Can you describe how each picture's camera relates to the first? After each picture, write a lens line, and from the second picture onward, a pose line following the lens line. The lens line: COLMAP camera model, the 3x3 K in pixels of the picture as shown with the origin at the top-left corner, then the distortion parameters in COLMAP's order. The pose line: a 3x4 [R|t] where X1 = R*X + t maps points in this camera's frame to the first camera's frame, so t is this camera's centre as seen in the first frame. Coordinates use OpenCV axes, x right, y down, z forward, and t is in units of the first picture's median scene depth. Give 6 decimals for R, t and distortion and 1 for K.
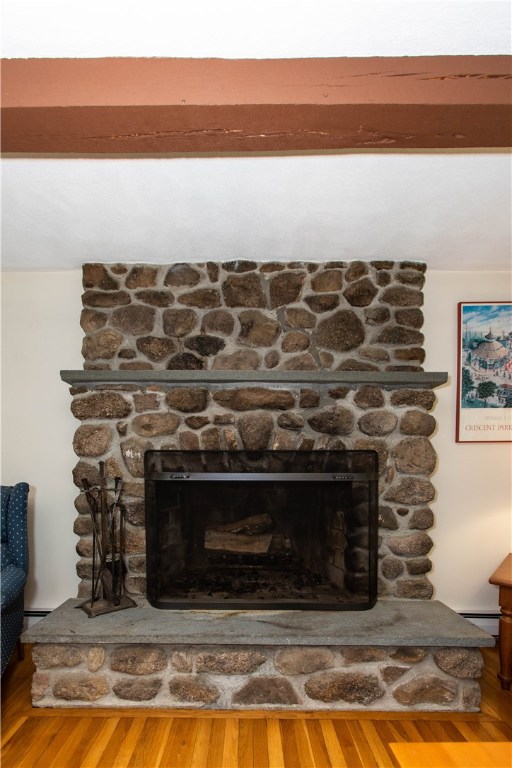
lens RADIAL K [[372.0, 0, 224.7], [0, 372.0, 488.5], [0, 0, 1]] dist [-0.009278, 0.001735]
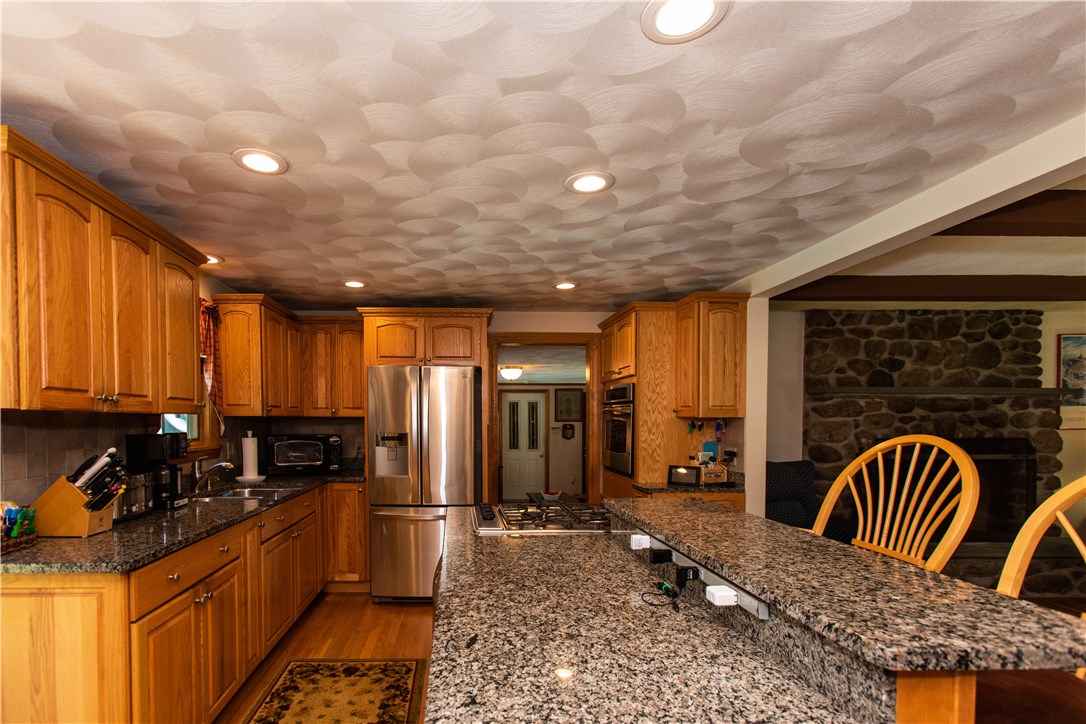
lens RADIAL K [[476.9, 0, 517.9], [0, 476.9, 434.7], [0, 0, 1]] dist [-0.006271, 0.005739]
pose [[0.999589, -0.002679, 0.028549, -1.607659], [0.003542, 0.999537, -0.030219, -0.059940], [-0.028455, 0.030307, 0.999136, -0.833354]]
